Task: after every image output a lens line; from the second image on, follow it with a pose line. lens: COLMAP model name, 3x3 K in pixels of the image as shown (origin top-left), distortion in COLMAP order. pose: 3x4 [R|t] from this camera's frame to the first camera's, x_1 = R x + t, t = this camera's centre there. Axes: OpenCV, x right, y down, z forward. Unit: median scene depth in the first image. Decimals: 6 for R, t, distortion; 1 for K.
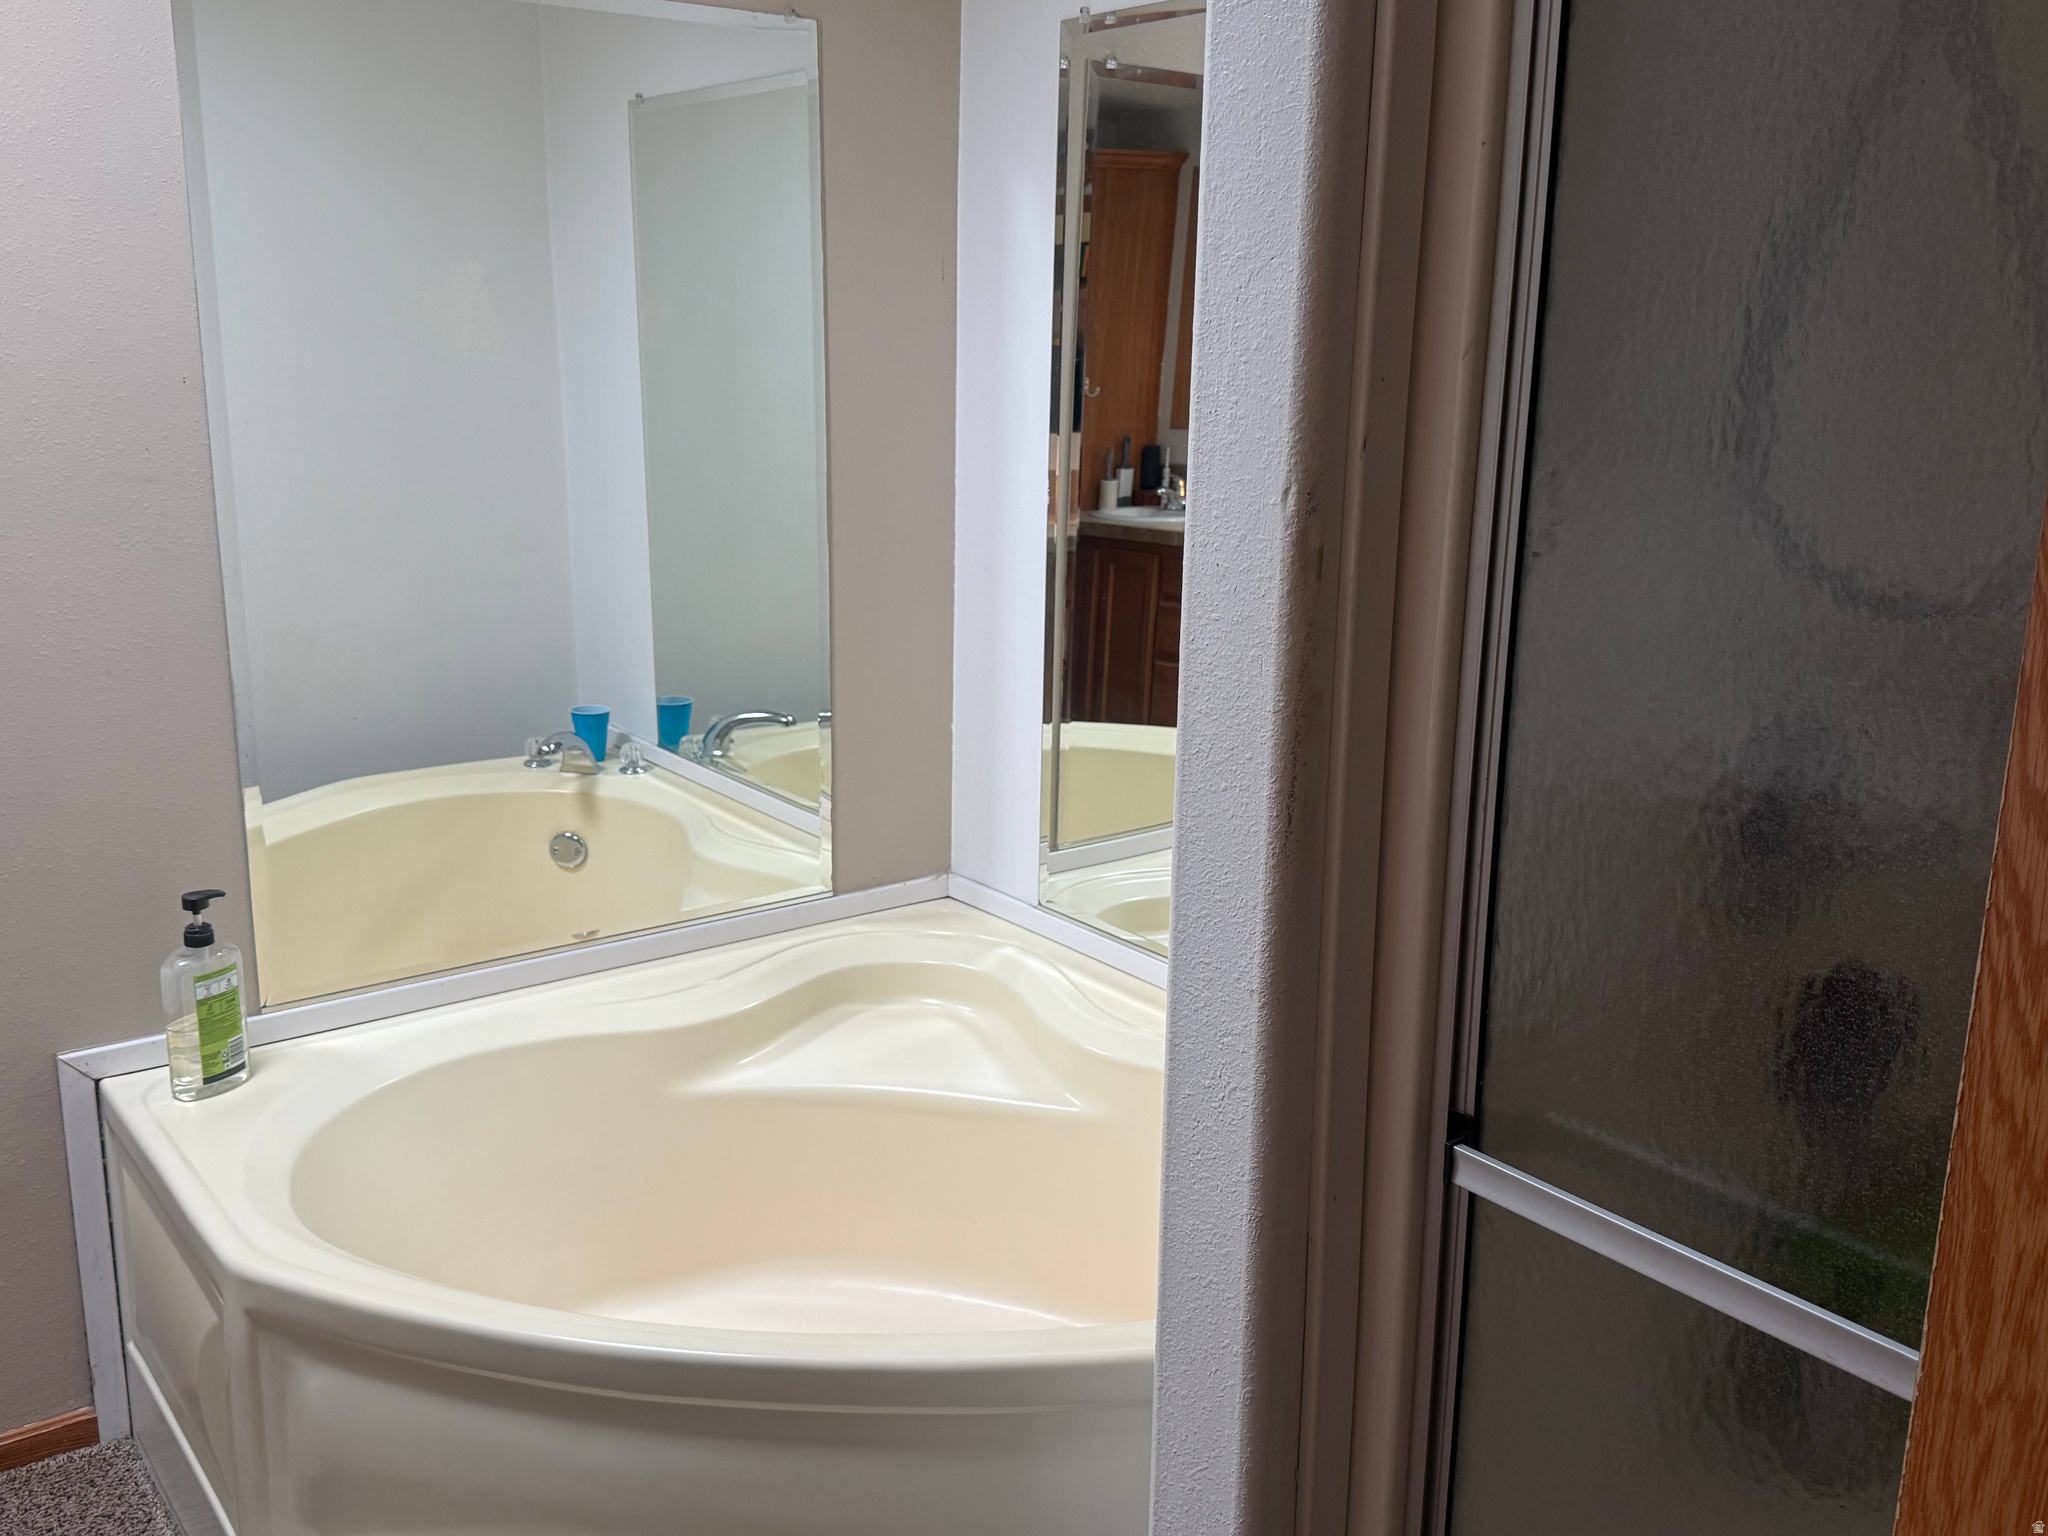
lens RADIAL K [[1859.6, 0, 1021.5], [0, 1859.6, 740.6], [0, 0, 1]] dist [0.003963, -0.006668]
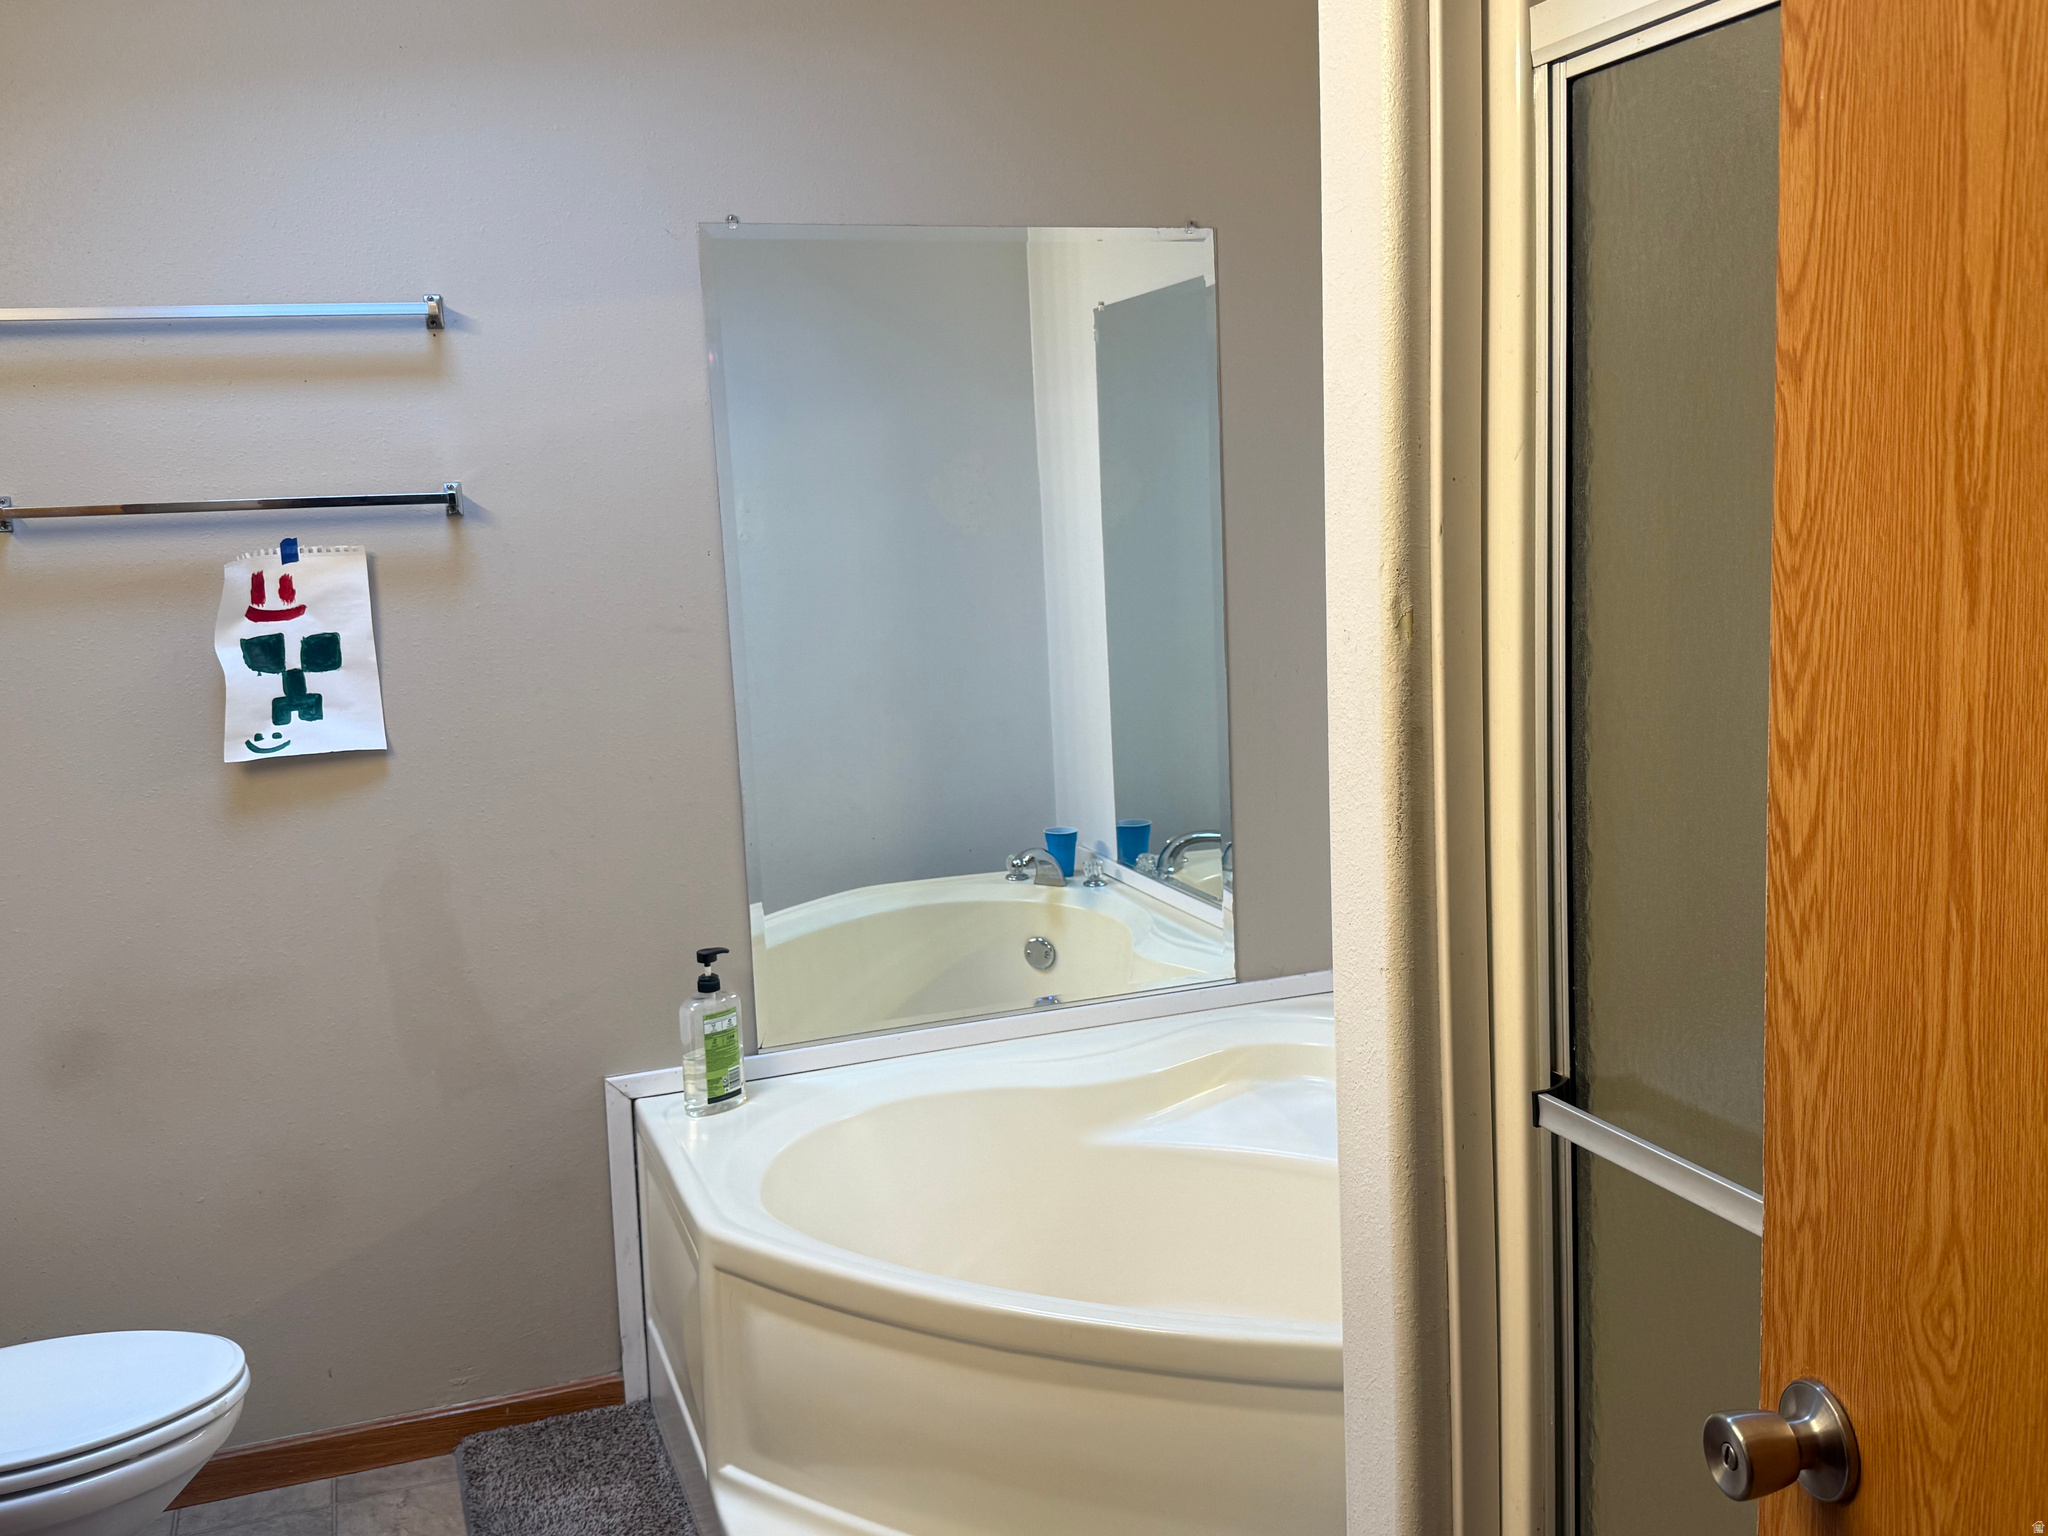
lens RADIAL K [[1794.0, 0, 1018.9], [0, 1794.0, 753.2], [0, 0, 1]] dist [0.199774, -0.433313]
pose [[0.956189, -0.010302, -0.292569, 0.119069], [-0.013971, 0.996636, -0.080754, 0.044063], [0.292417, 0.081304, 0.952828, -0.121760]]
